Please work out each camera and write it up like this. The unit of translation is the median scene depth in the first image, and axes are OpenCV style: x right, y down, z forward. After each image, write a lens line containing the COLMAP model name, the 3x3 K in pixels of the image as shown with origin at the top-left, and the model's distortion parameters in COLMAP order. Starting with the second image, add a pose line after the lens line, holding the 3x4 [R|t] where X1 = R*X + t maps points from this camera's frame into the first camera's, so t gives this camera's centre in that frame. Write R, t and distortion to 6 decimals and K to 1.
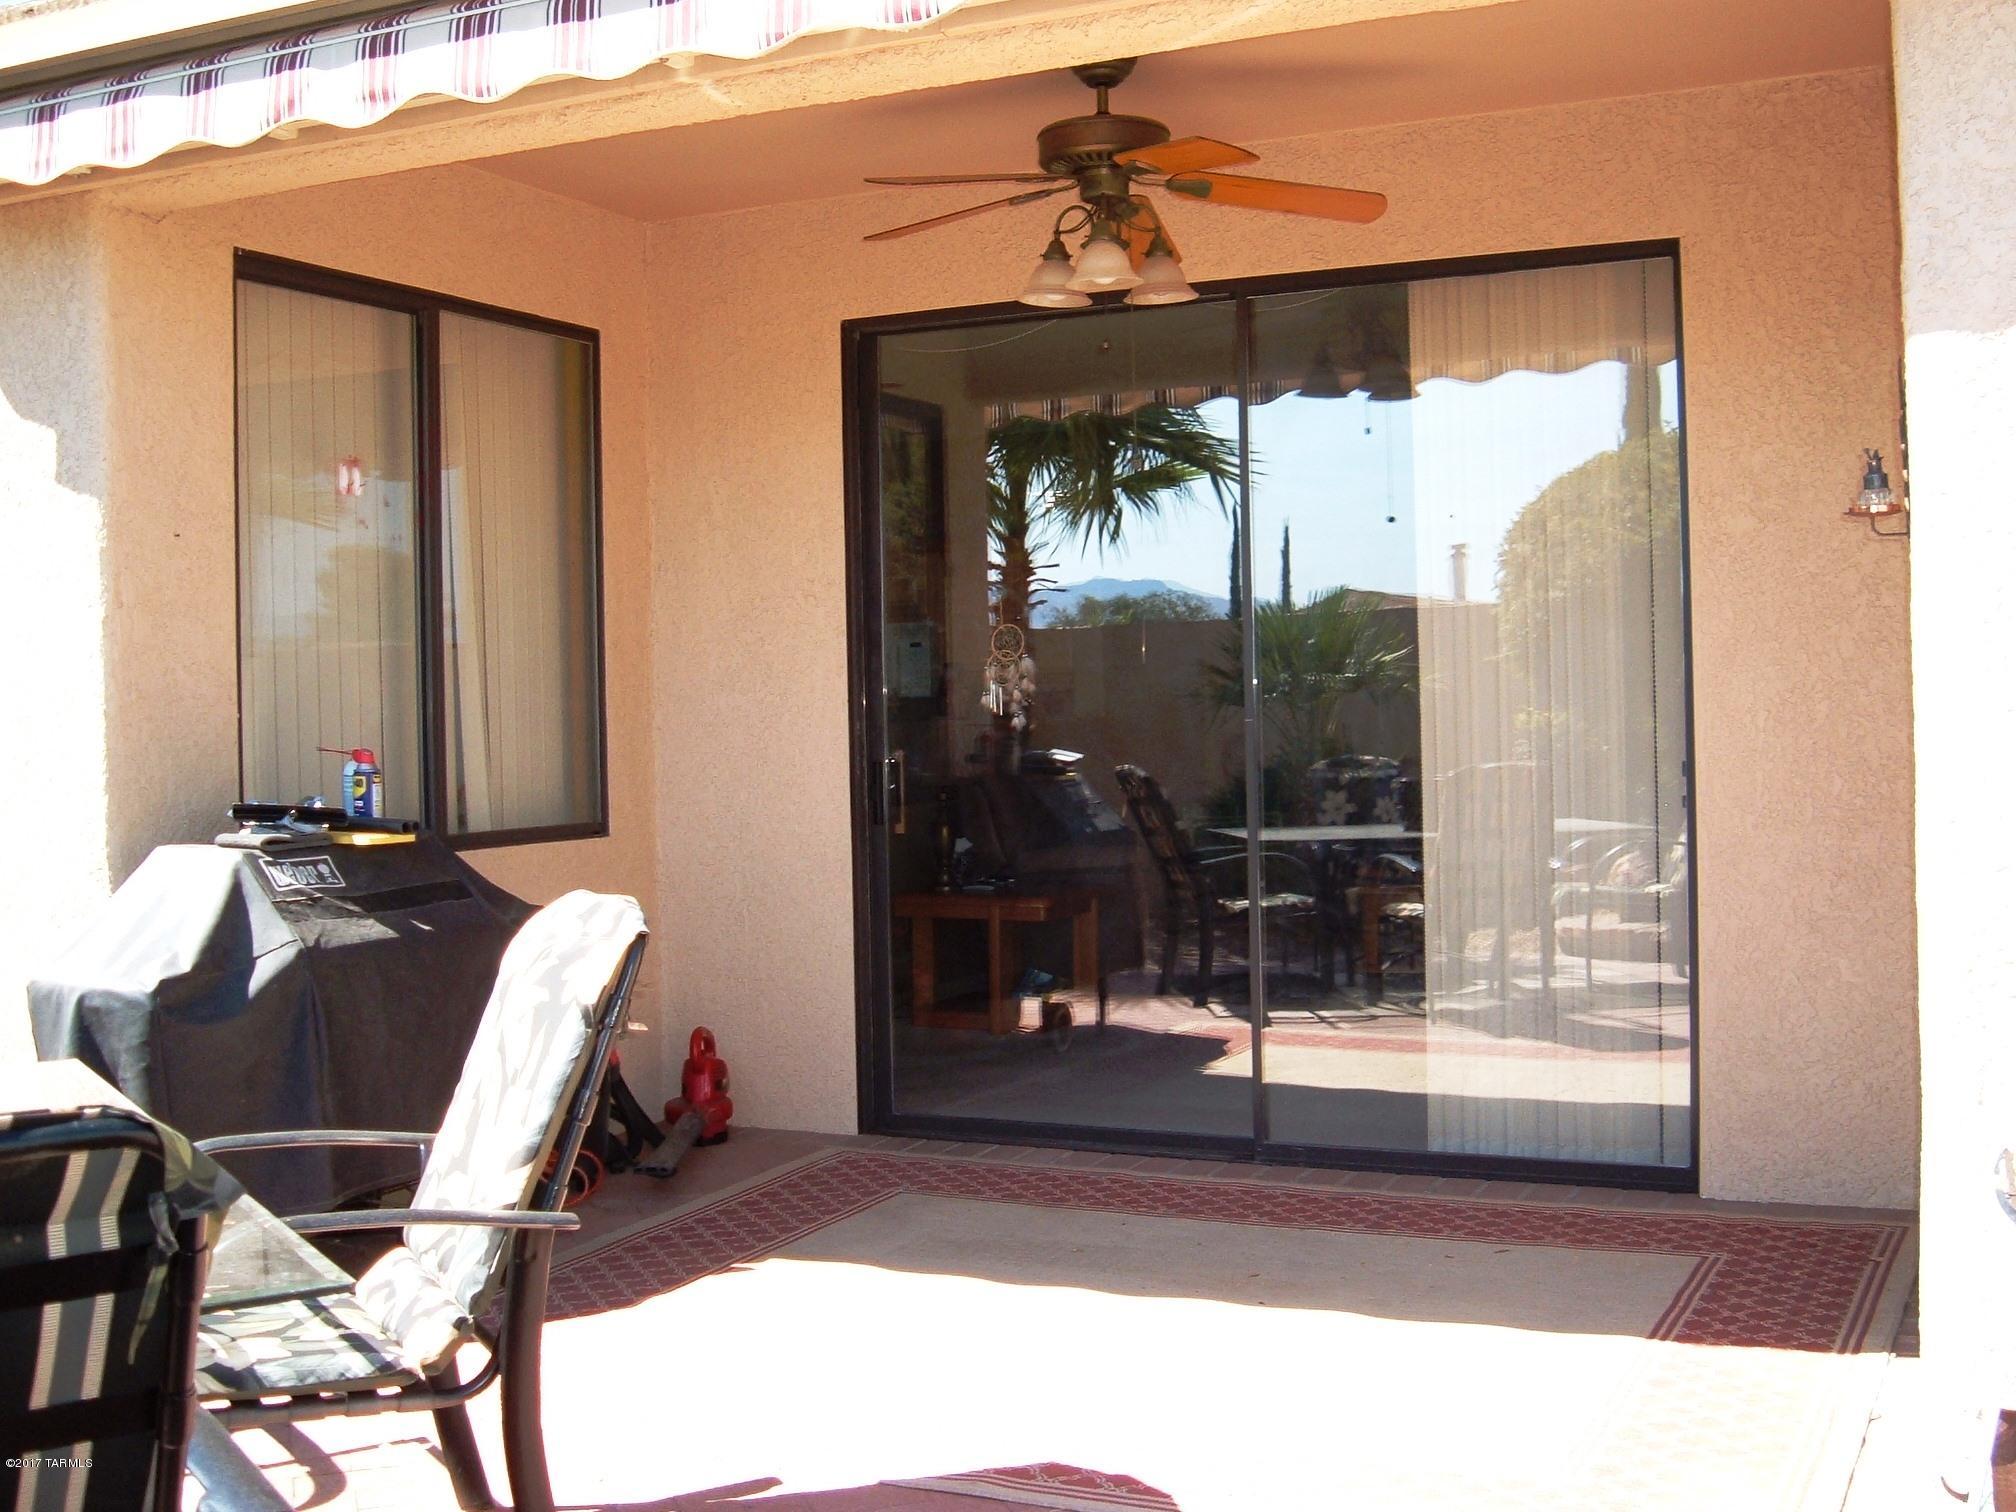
lens RADIAL K [[2296.8, 0, 1009.6], [0, 2296.8, 748.4], [0, 0, 1]] dist [-0.109043, 0.000000]
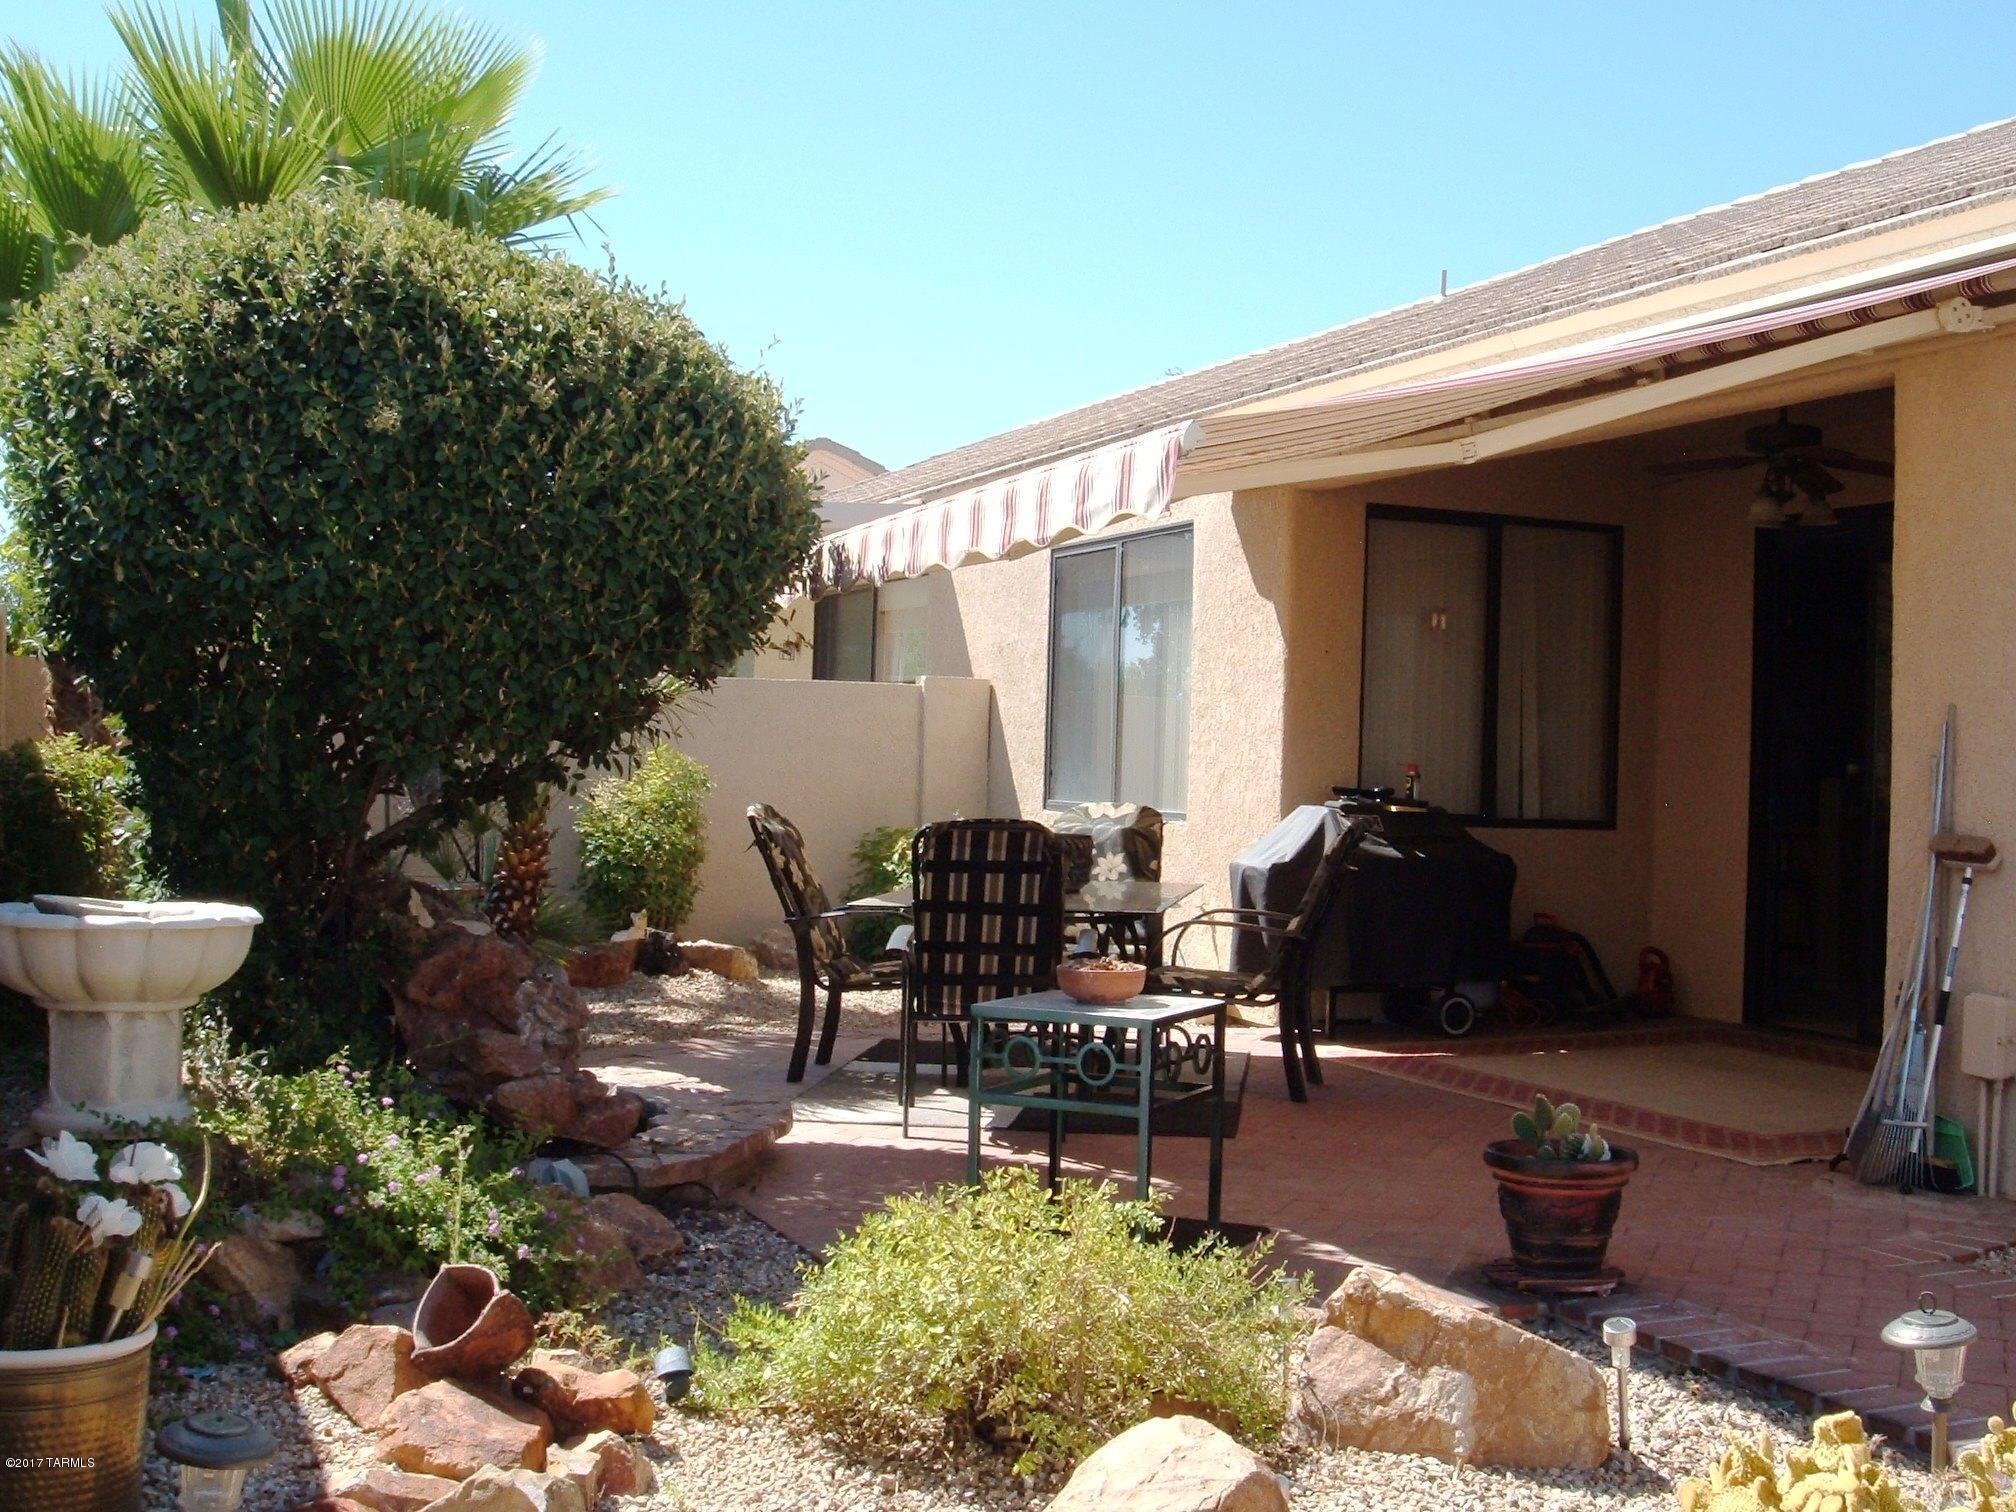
lens RADIAL K [[2296.8, 0, 1006.7], [0, 2296.8, 752.8], [0, 0, 1]] dist [-0.109043, 0.000000]
pose [[0.731377, 0.044651, -0.680510, 0.800692], [-0.061479, 0.998108, -0.000585, 0.013825], [0.679197, 0.042265, 0.732739, -0.666992]]
